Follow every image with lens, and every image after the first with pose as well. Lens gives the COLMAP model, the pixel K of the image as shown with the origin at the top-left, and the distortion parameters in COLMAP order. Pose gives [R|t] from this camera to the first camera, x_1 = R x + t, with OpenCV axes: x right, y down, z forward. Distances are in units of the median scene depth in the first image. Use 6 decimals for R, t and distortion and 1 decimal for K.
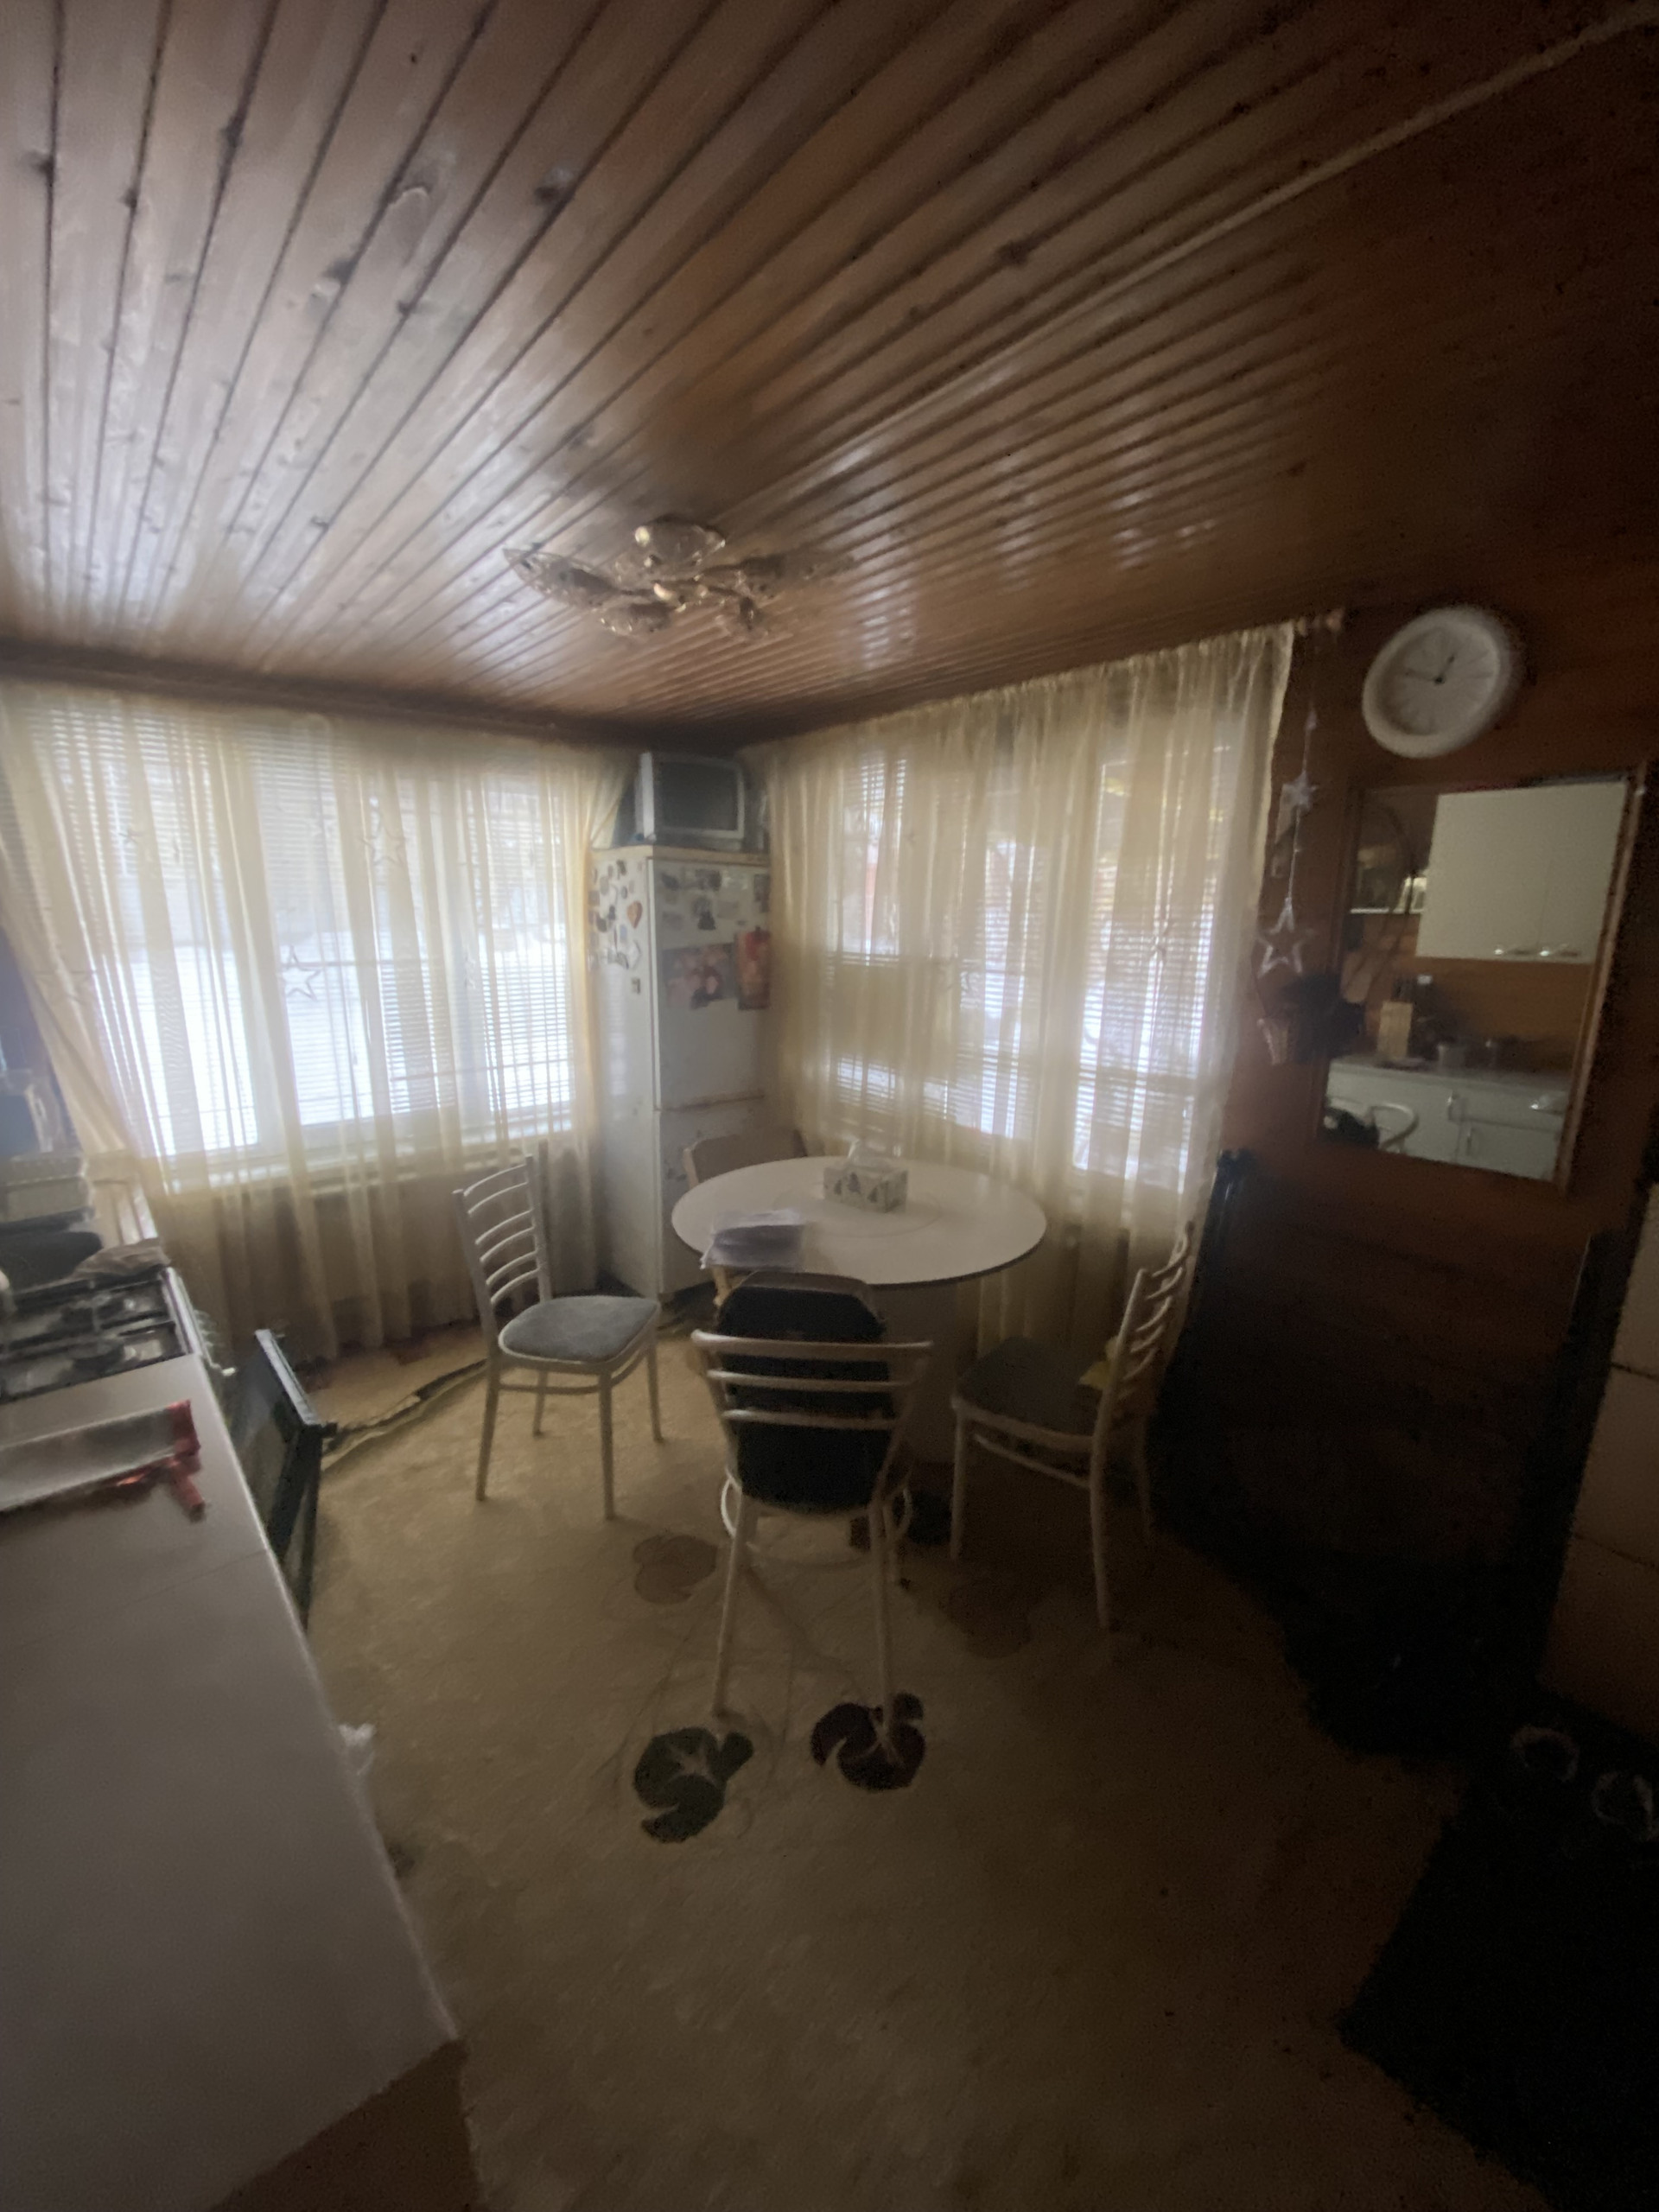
lens RADIAL K [[895.9, 0, 825.3], [0, 895.9, 1096.4], [0, 0, 1]] dist [0.021386, -0.019271]
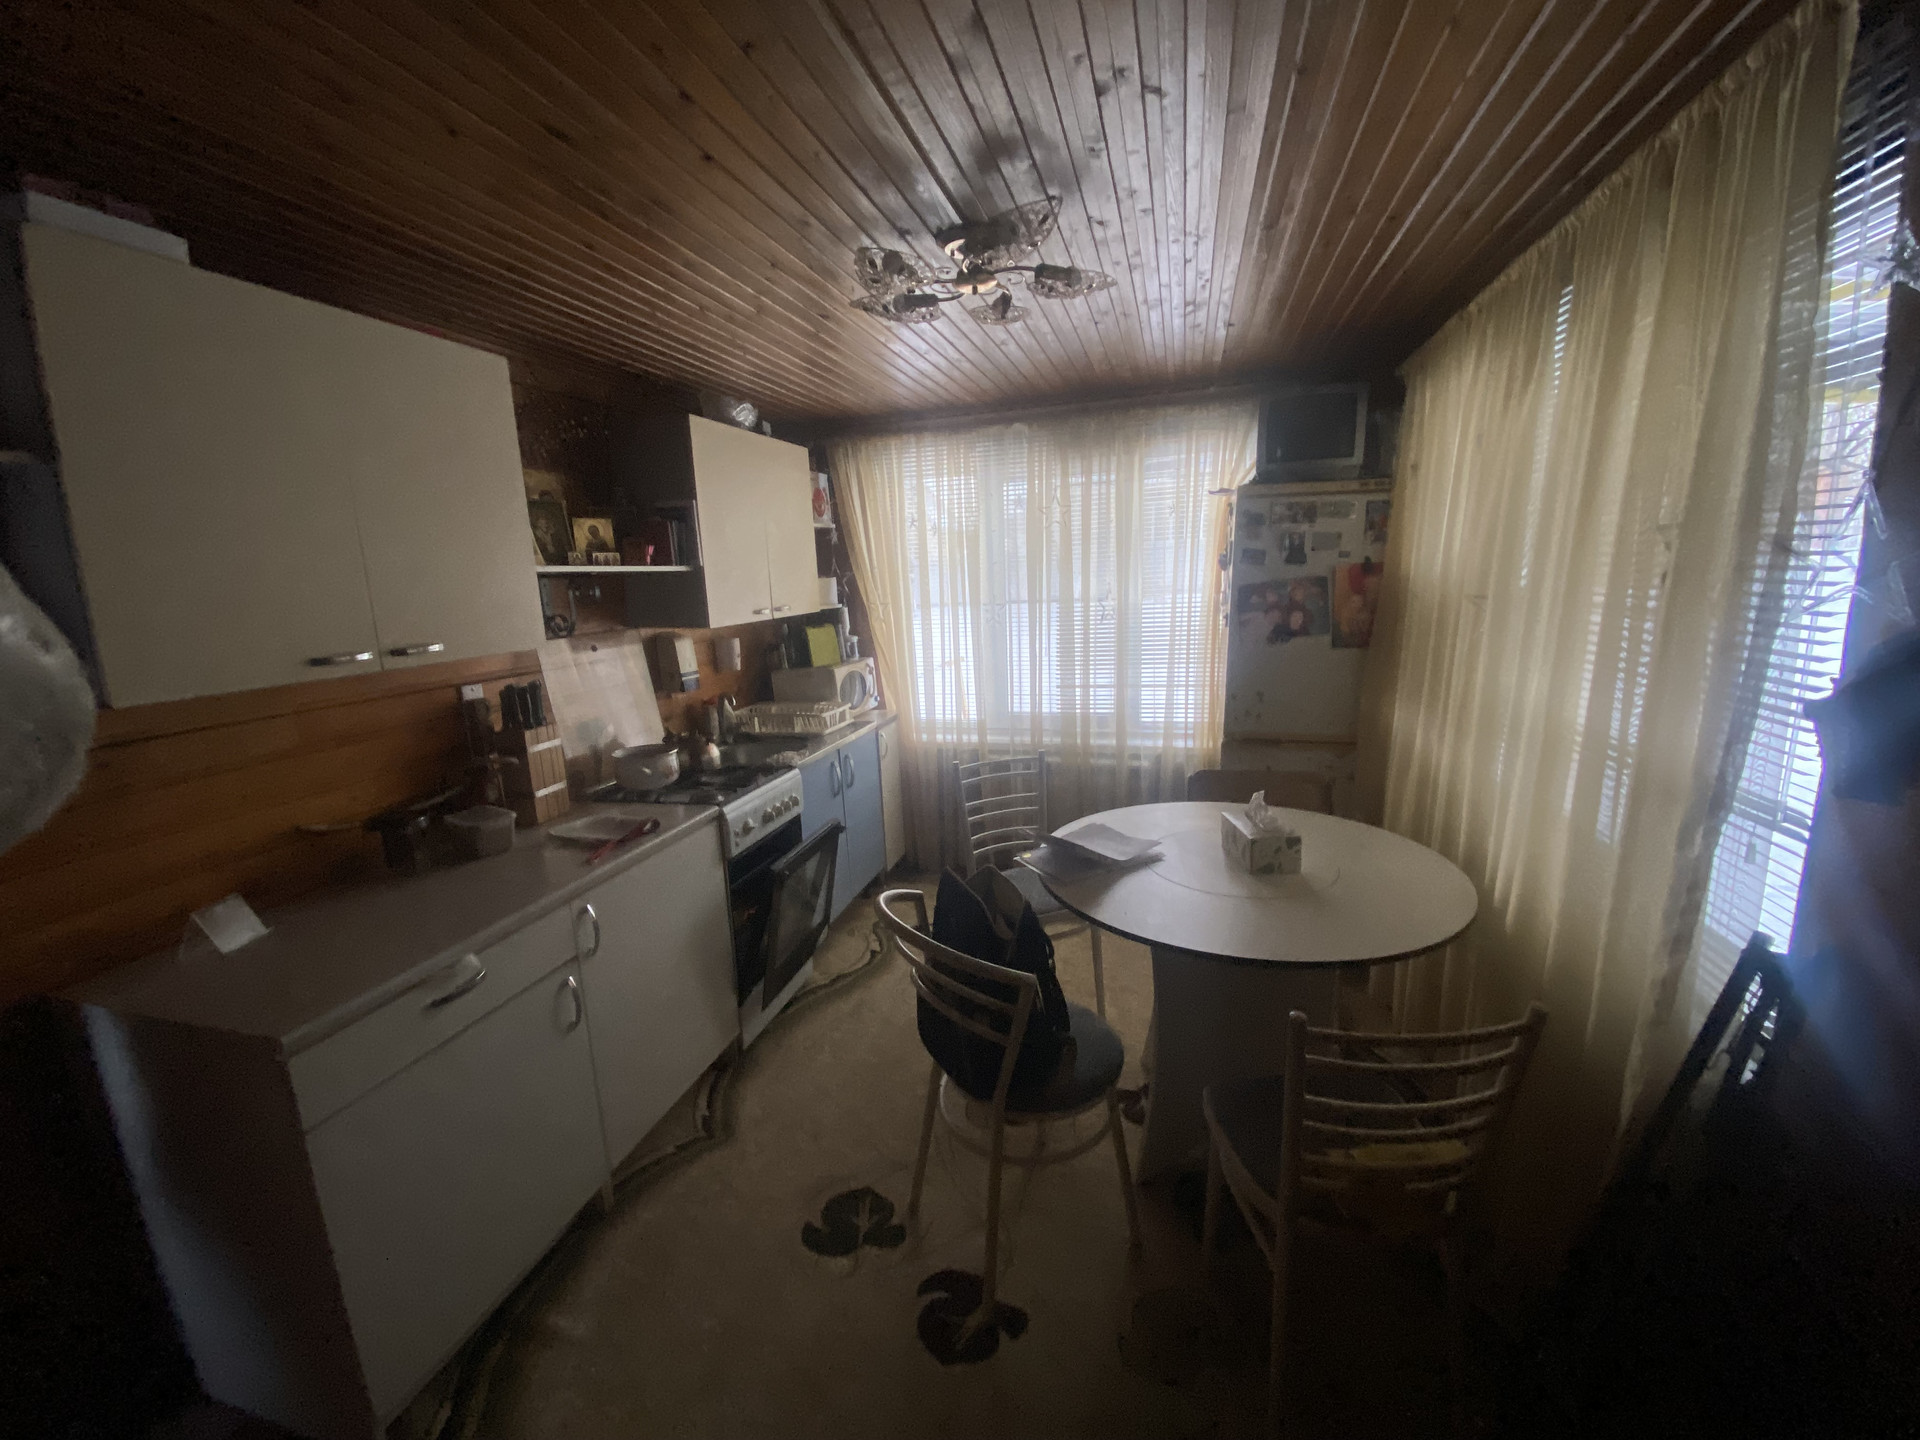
lens RADIAL K [[777.6, 0, 962.8], [0, 777.6, 721.6], [0, 0, 1]] dist [0.021386, -0.019271]
pose [[0.553882, 0.122439, -0.823543, 0.396628], [-0.120511, 0.990502, 0.066211, -0.027547], [0.823827, 0.062573, 0.563376, 0.230614]]
